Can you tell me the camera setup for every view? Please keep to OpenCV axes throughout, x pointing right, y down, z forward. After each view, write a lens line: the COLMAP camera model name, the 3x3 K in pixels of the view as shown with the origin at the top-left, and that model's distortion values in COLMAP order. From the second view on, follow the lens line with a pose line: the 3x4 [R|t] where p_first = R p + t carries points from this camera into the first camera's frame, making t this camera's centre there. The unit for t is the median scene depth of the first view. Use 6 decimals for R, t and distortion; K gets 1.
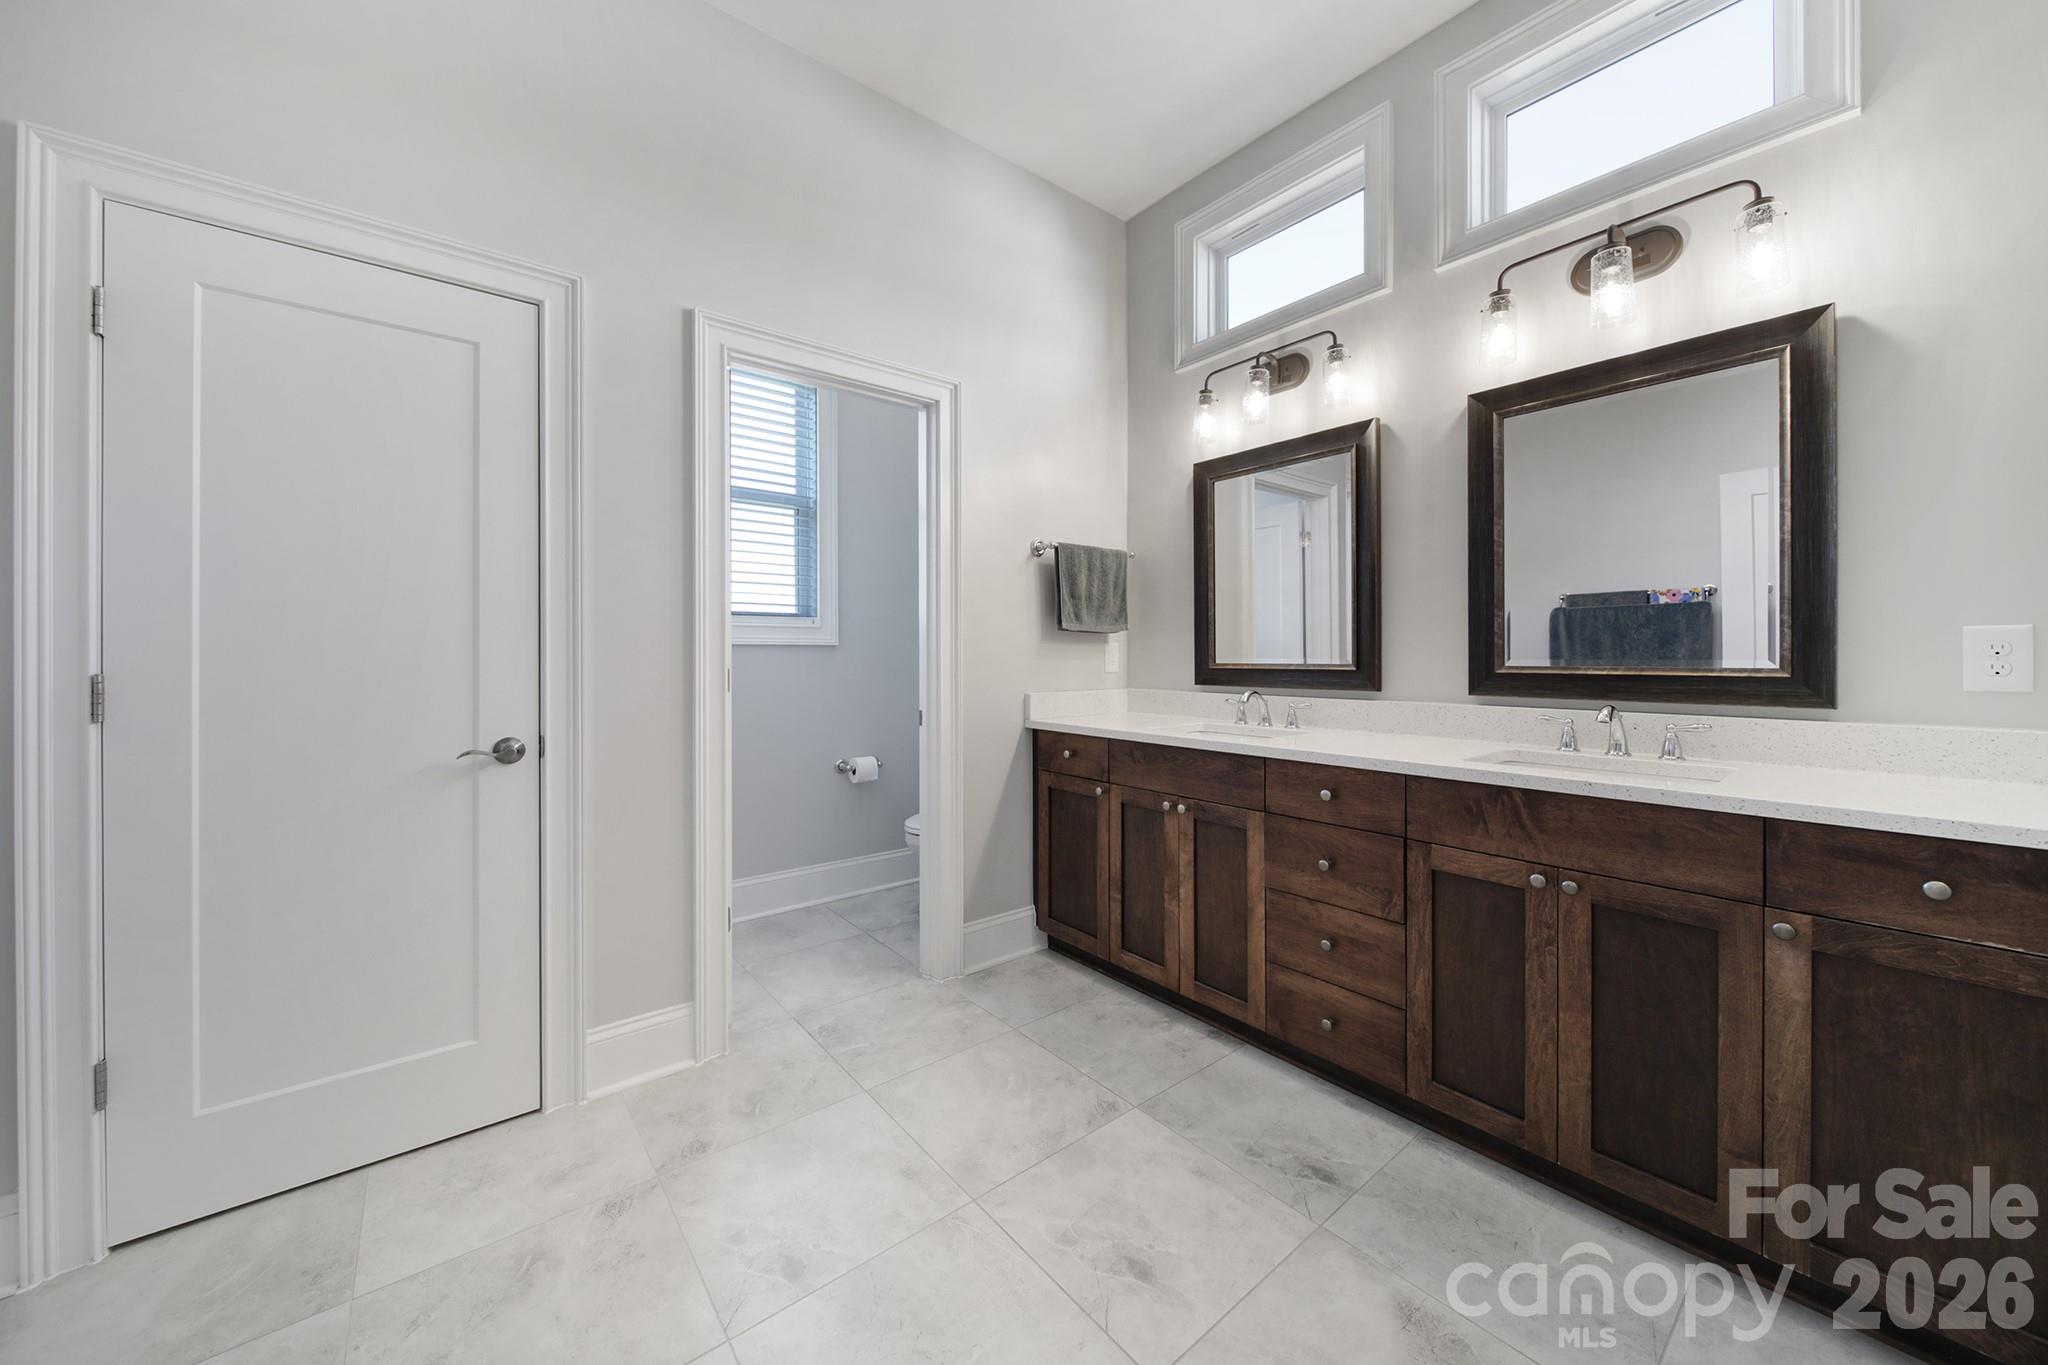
lens RADIAL K [[721.7, 0, 1023.3], [0, 721.7, 651.7], [0, 0, 1]] dist [-0.002139, 0.000079]
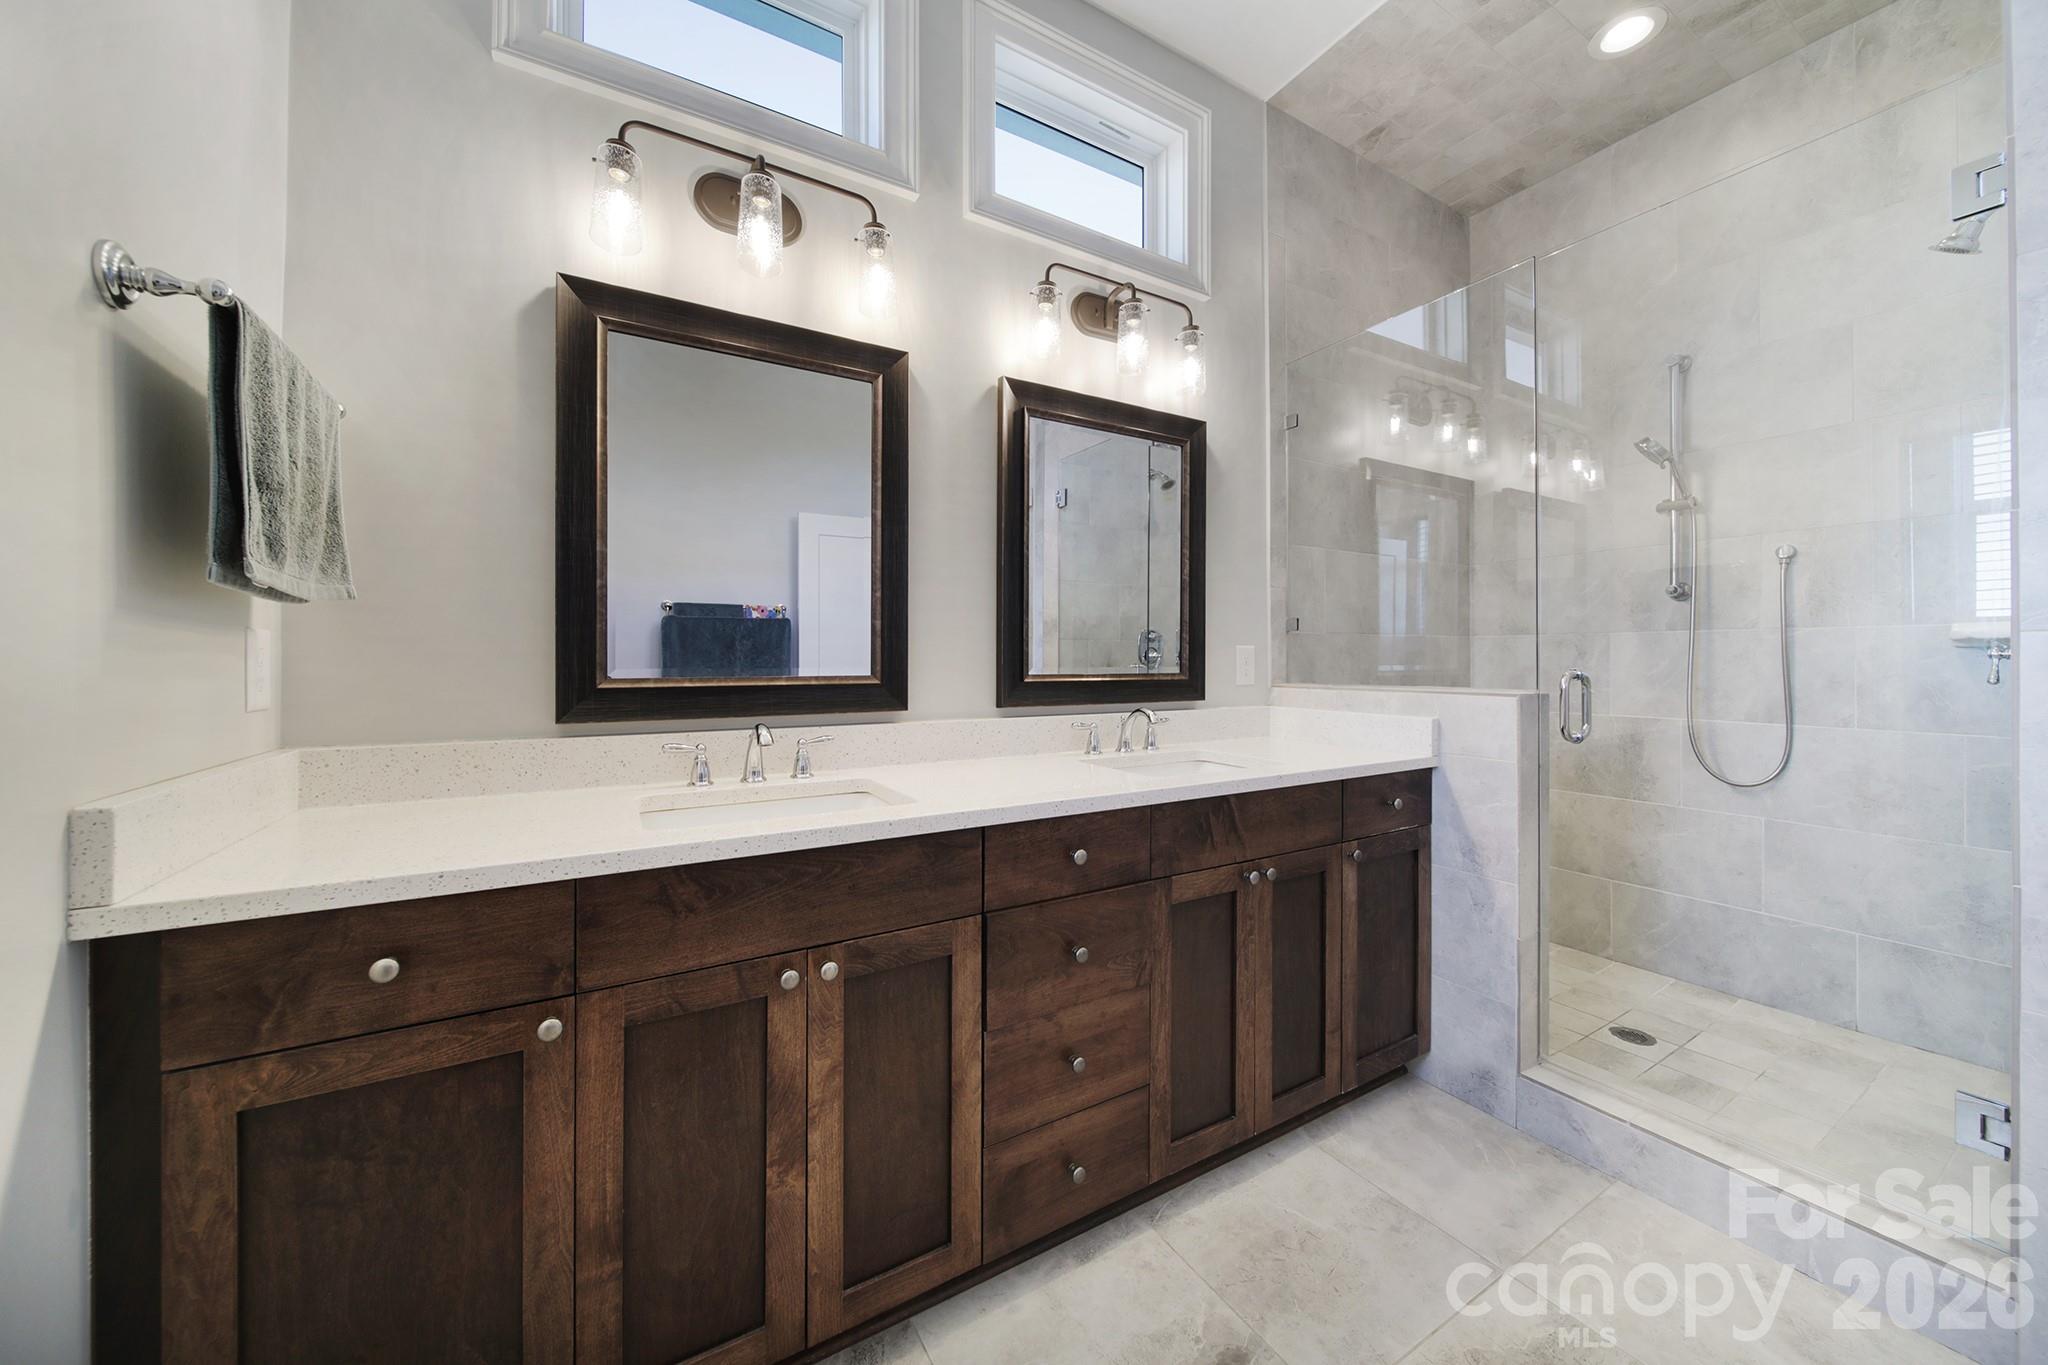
lens RADIAL K [[721.7, 0, 1032.8], [0, 721.7, 662.9], [0, 0, 1]] dist [-0.002139, 0.000079]
pose [[0.148137, 0.003456, 0.988961, -0.263594], [-0.002394, 0.999992, -0.003136, 0.006372], [-0.988964, -0.001903, 0.148144, 0.819245]]
